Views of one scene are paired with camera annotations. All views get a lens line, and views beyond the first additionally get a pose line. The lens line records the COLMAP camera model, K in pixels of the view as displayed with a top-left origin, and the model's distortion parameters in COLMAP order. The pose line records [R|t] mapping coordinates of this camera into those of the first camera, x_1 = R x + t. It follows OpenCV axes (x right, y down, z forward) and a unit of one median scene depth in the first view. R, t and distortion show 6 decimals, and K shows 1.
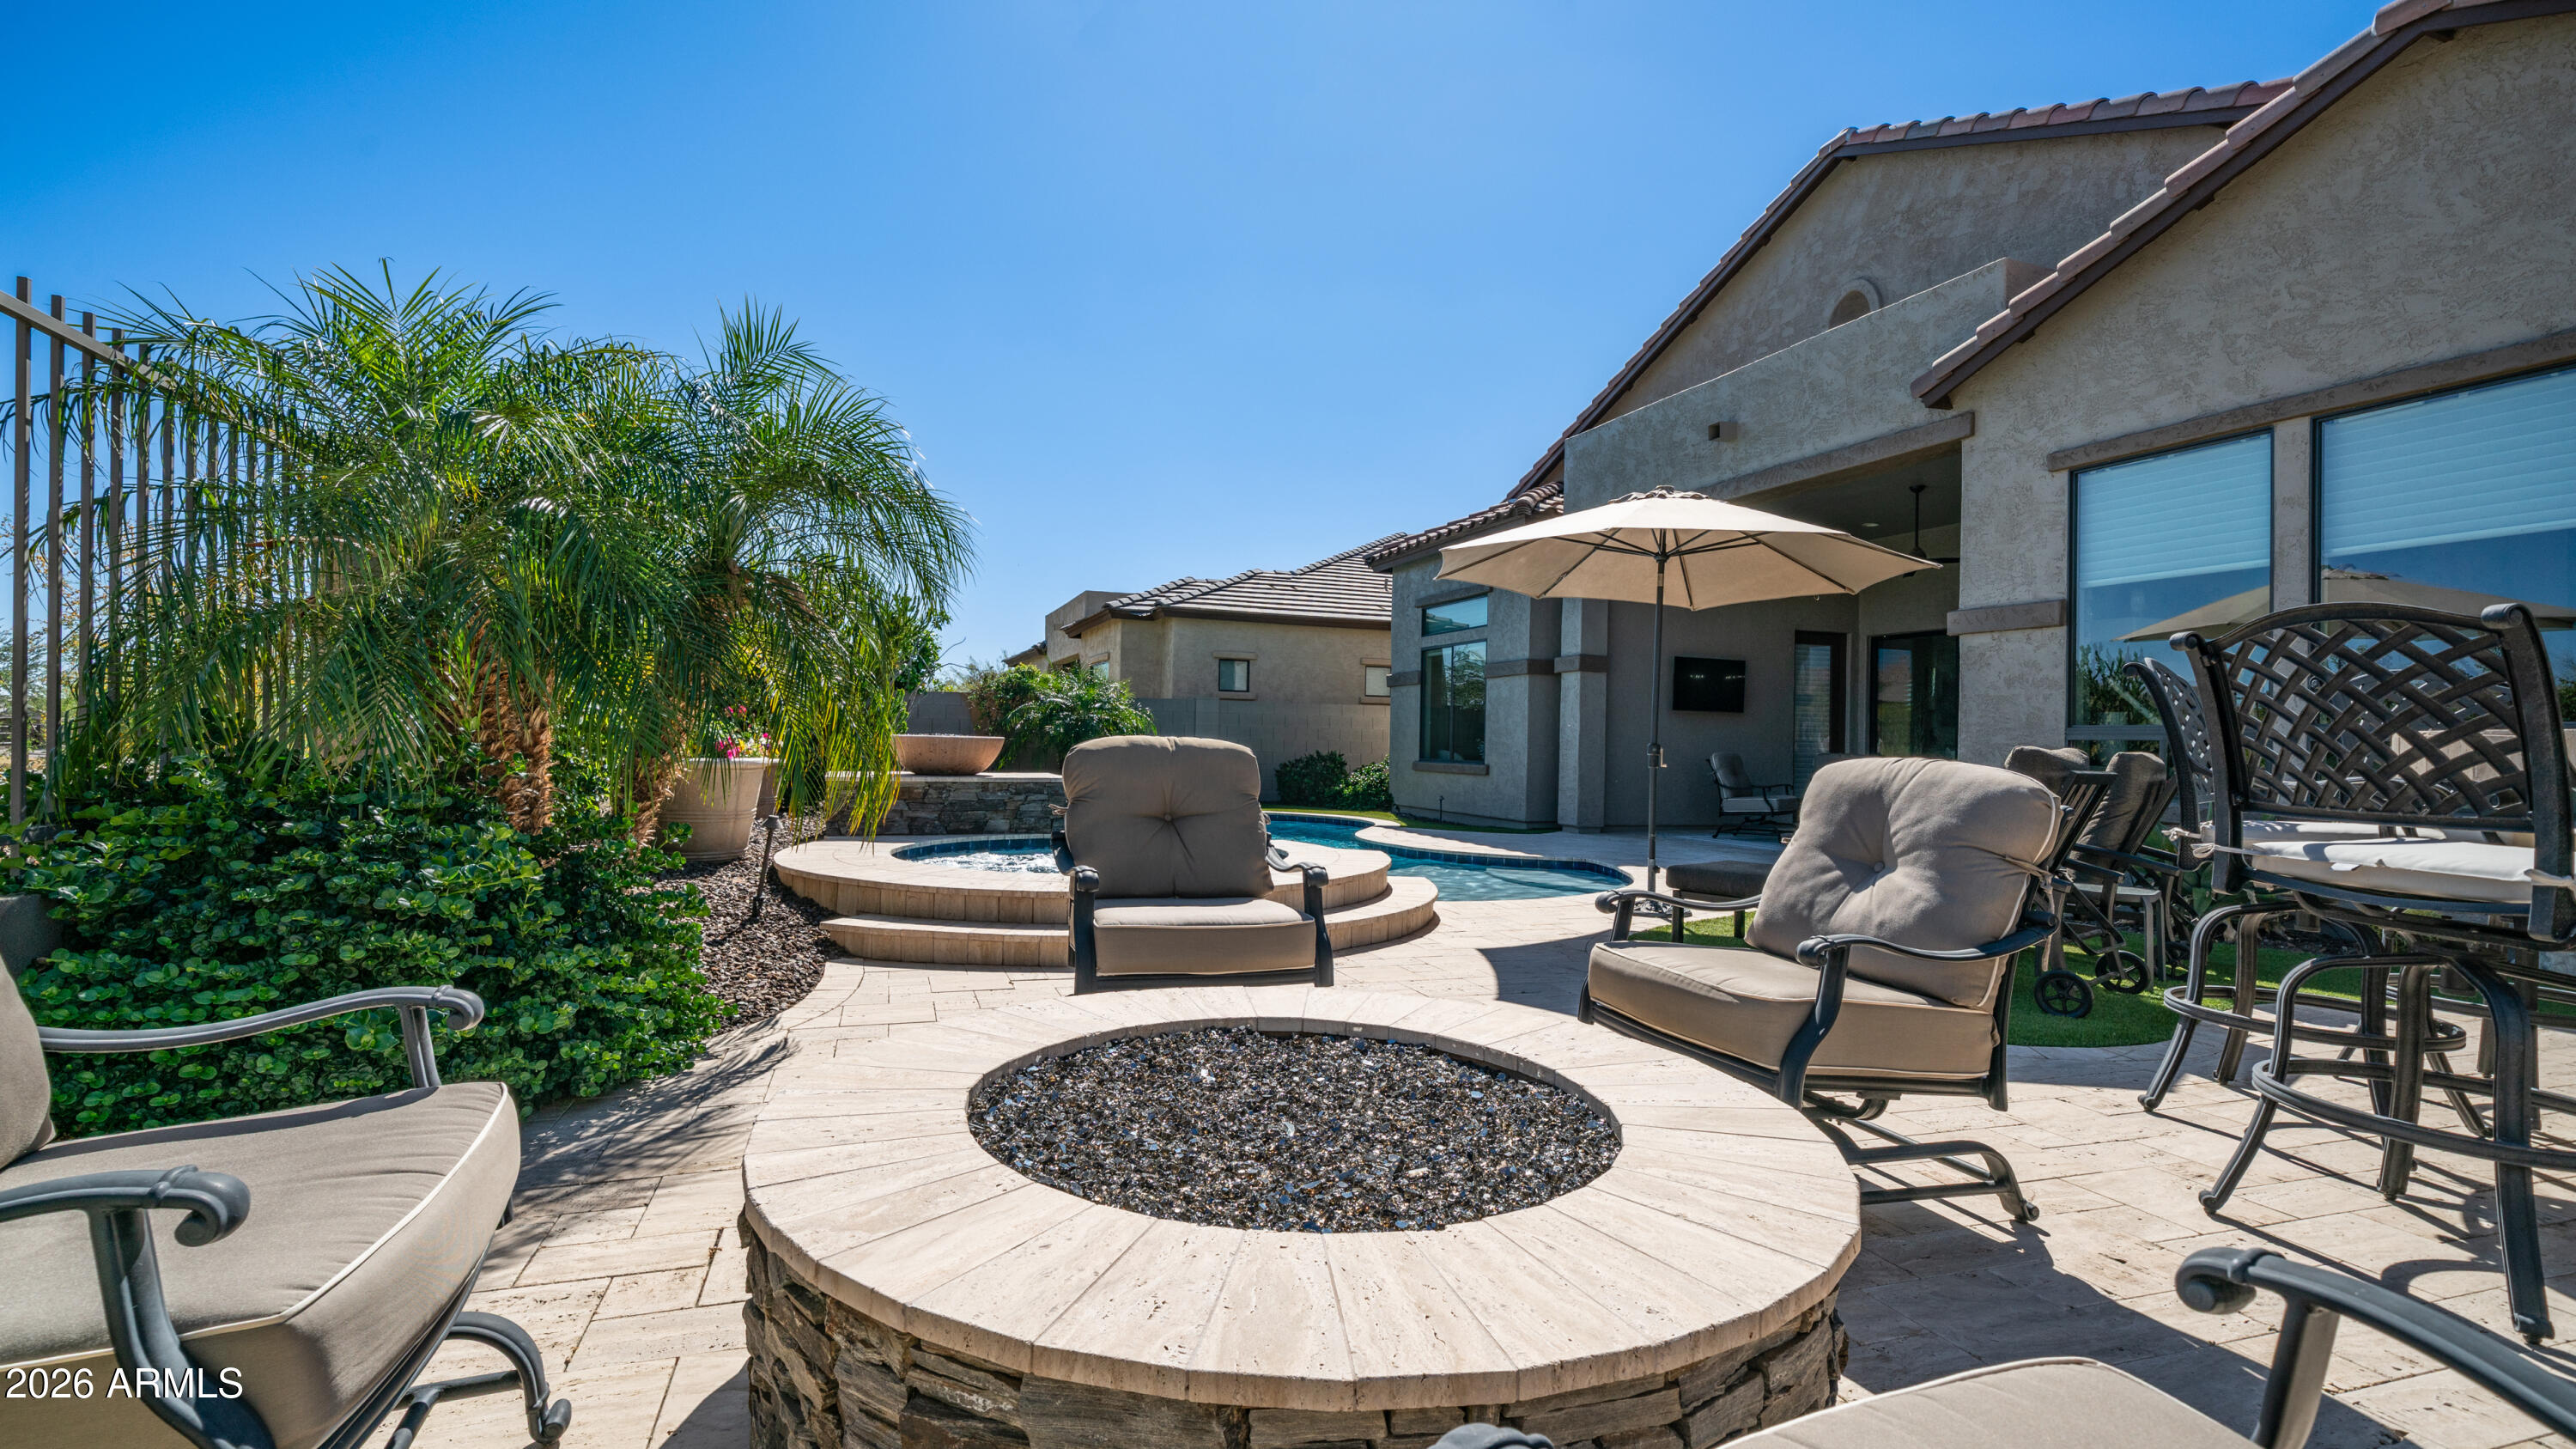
lens RADIAL K [[1078.2, 0, 1282.1], [0, 1078.2, 739.8], [0, 0, 1]] dist [0.000102, 0.000192]
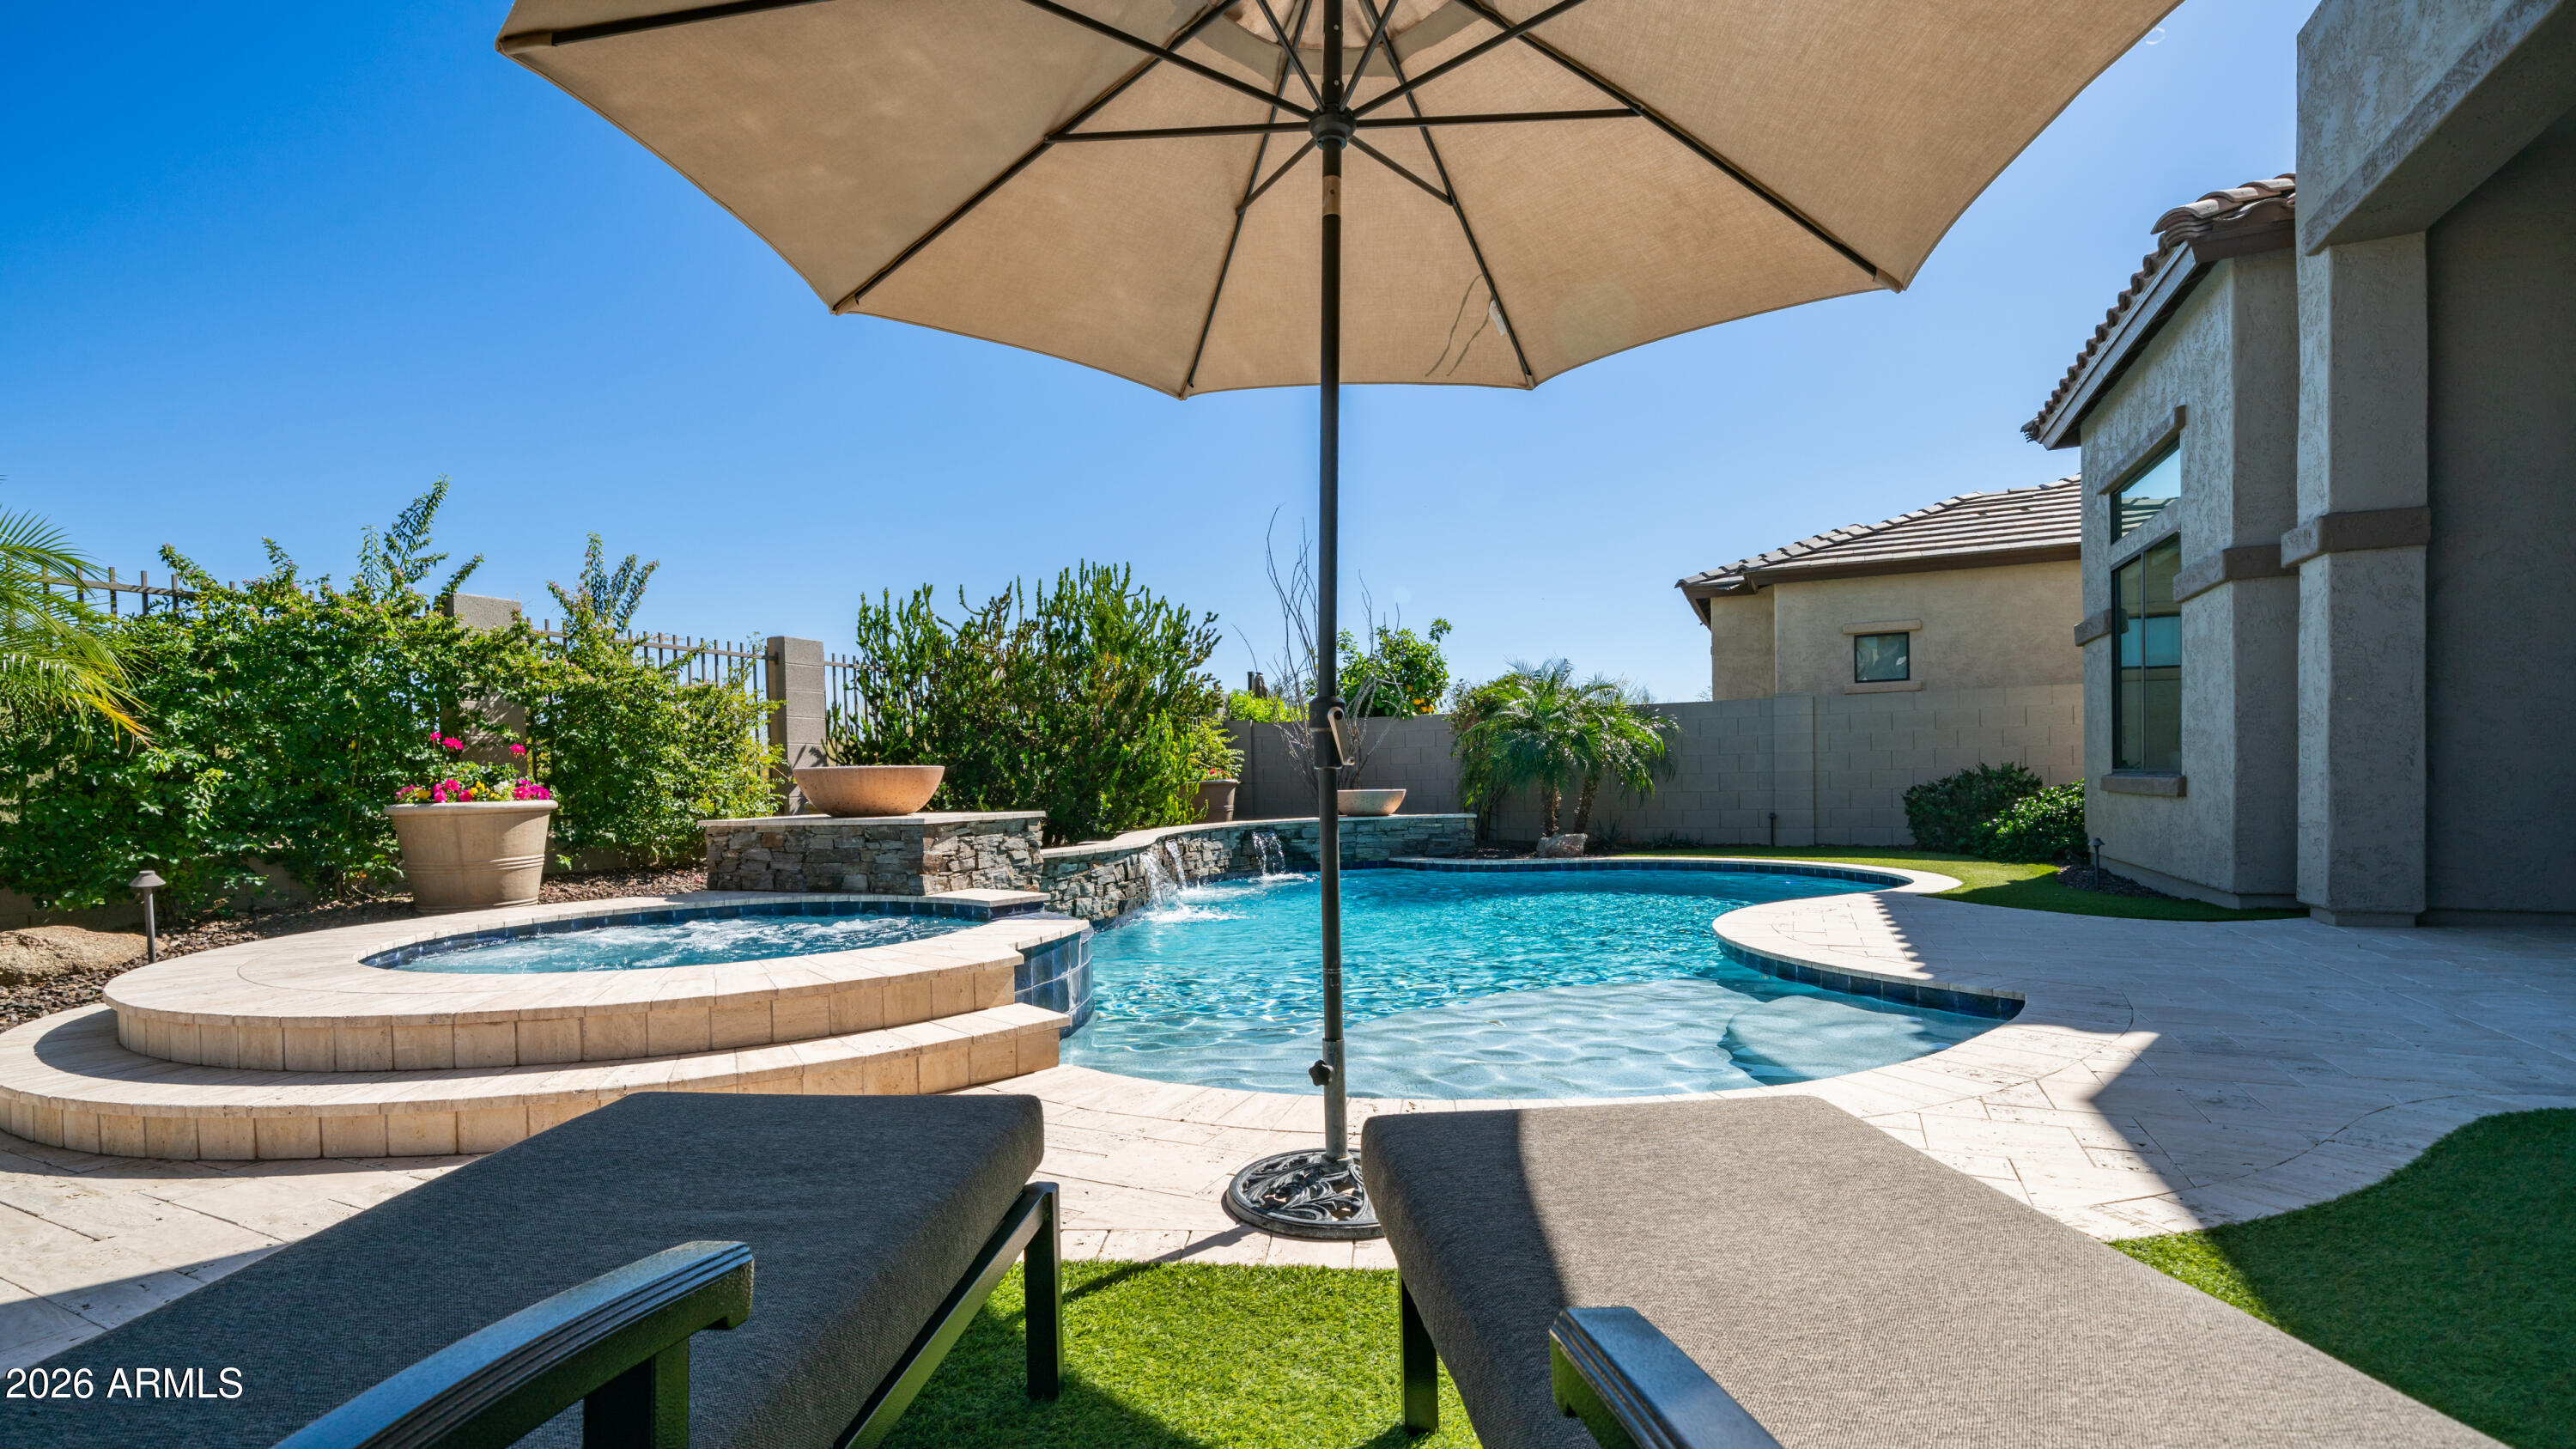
lens RADIAL K [[1140.7, 0, 1212.5], [0, 1140.7, 818.2], [0, 0, 1]] dist [0.001702, 0.000345]
pose [[0.701328, -0.013178, -0.712717, 0.214770], [0.039886, 0.998988, 0.020778, 0.011773], [0.711722, -0.042999, 0.701144, 0.266547]]
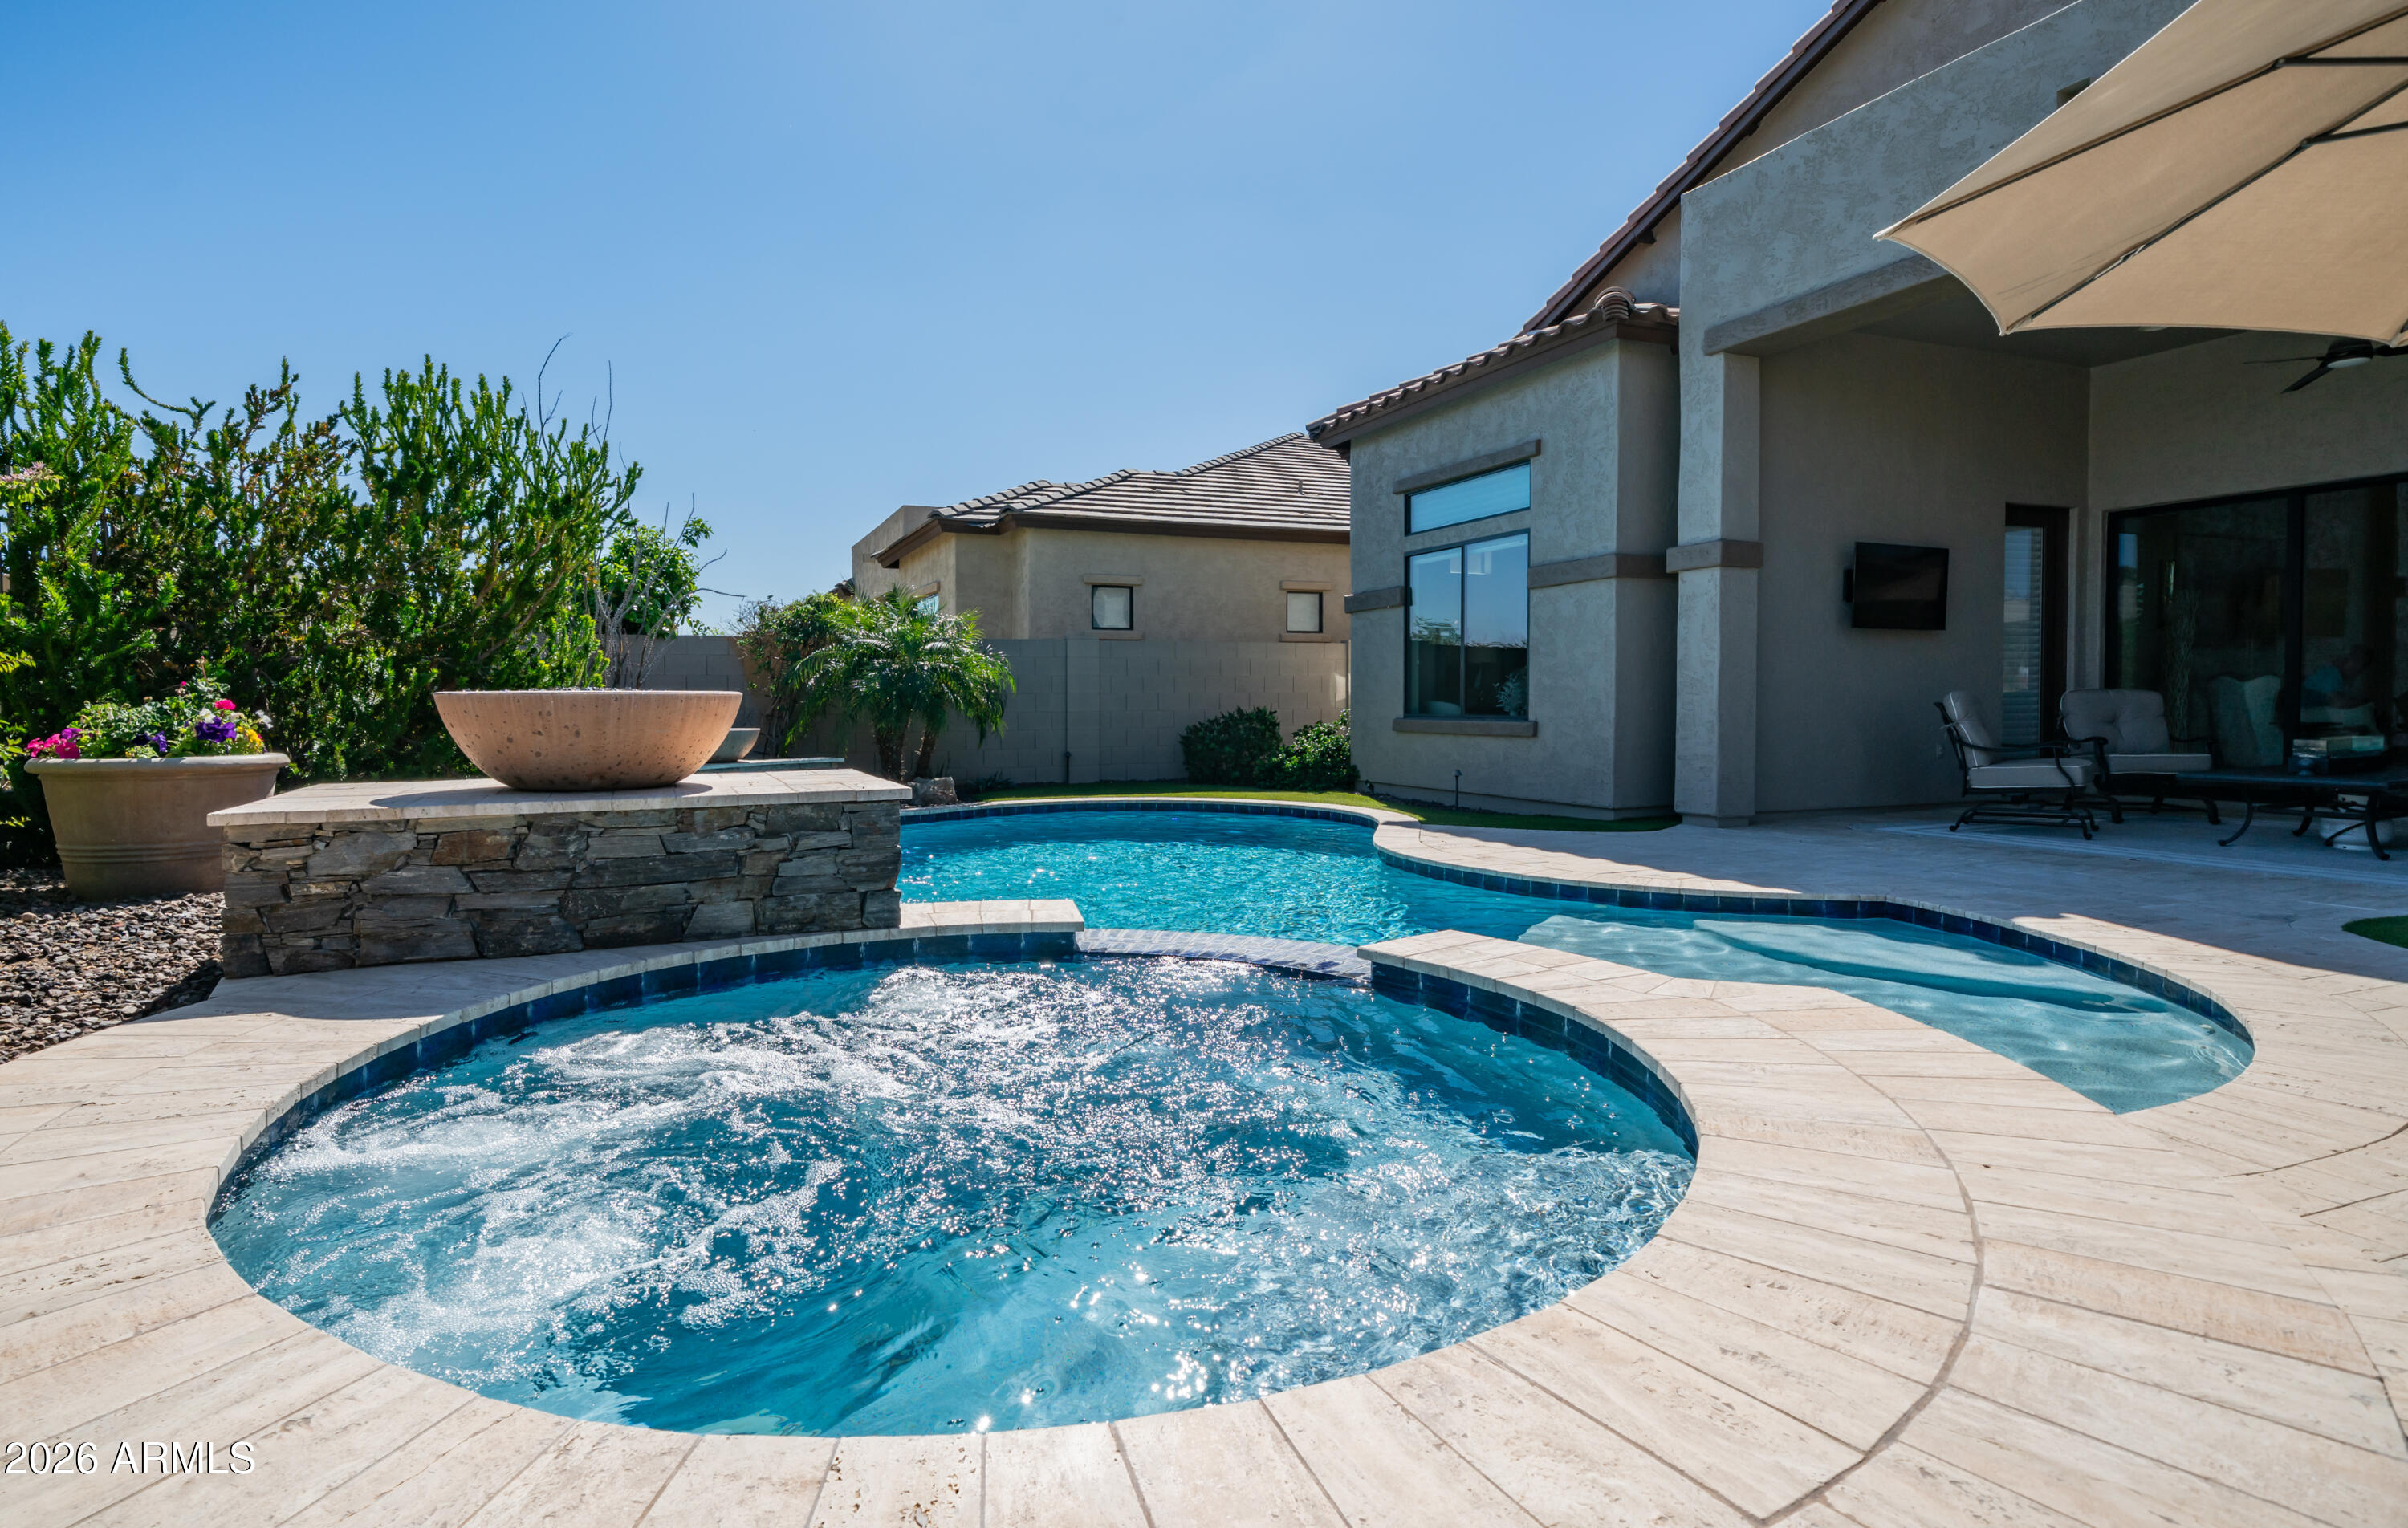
lens RADIAL K [[1196.8, 0, 1190.1], [0, 1196.8, 731.2], [0, 0, 1]] dist [0.000208, 0.000070]
pose [[0.998189, -0.027463, 0.053529, -0.050454], [0.025852, 0.999199, 0.030557, 0.001352], [-0.054325, -0.029117, 0.998099, 0.243668]]
